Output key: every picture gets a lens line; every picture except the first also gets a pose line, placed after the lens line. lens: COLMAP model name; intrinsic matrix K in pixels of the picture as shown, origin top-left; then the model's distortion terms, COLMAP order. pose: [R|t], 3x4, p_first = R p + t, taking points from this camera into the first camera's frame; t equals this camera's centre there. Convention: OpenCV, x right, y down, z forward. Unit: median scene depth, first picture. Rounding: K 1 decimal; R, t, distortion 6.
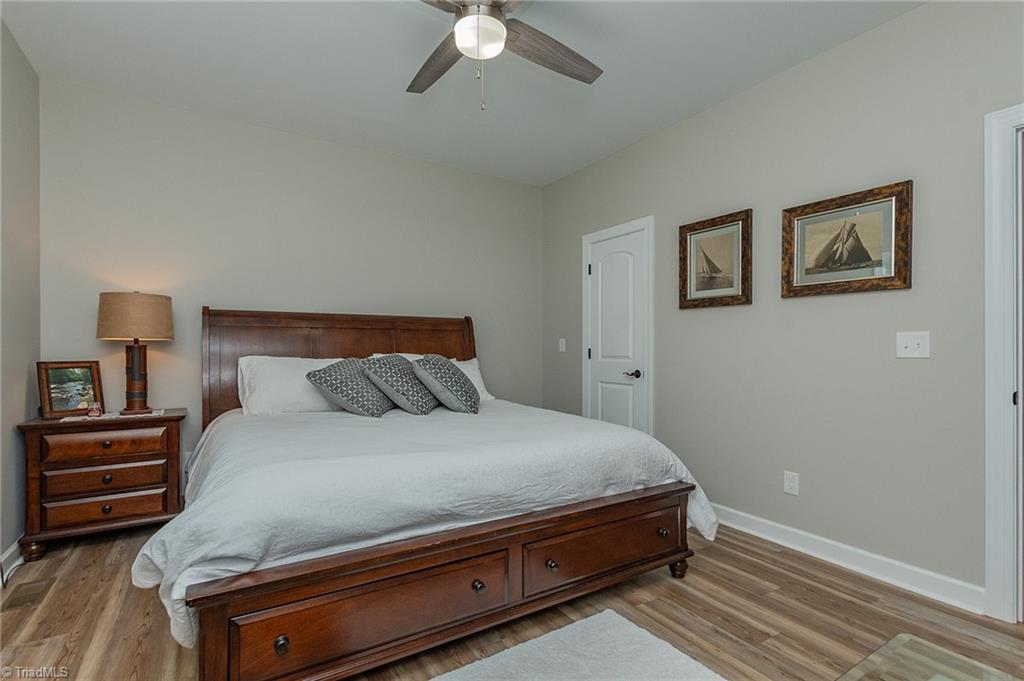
lens RADIAL K [[471.1, 0, 522.0], [0, 471.1, 353.1], [0, 0, 1]] dist [-0.000411, -0.000275]
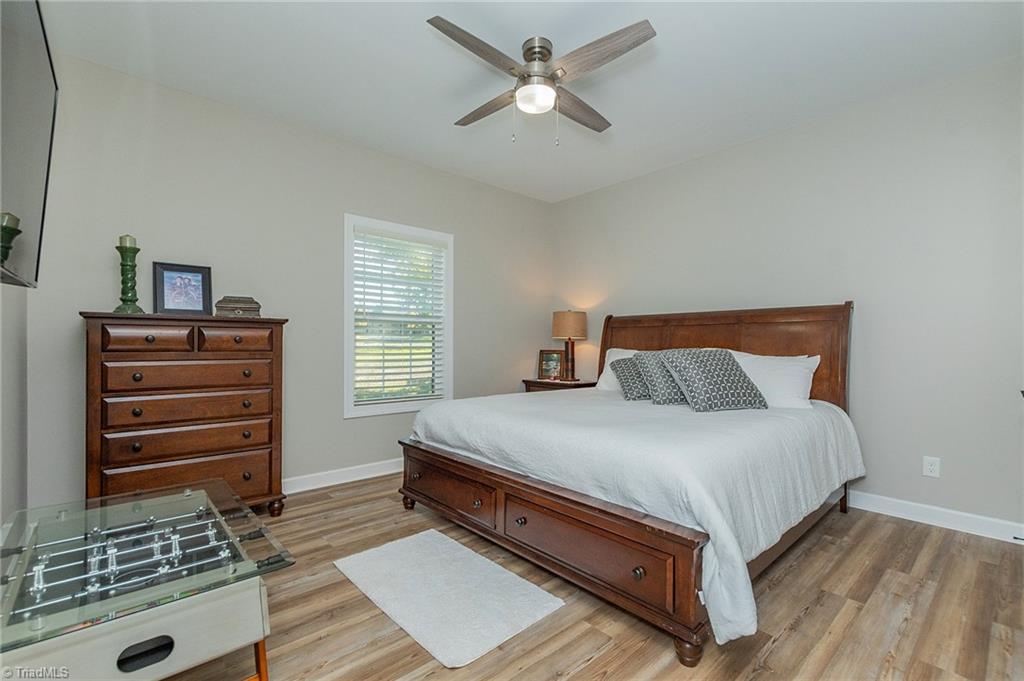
lens RADIAL K [[471.1, 0, 522.0], [0, 471.1, 353.1], [0, 0, 1]] dist [-0.000411, -0.000275]
pose [[0.173623, 0.017253, -0.984661, 1.015473], [-0.013593, 0.999793, 0.015121, 0.003274], [0.984718, 0.010759, 0.173821, 0.650923]]
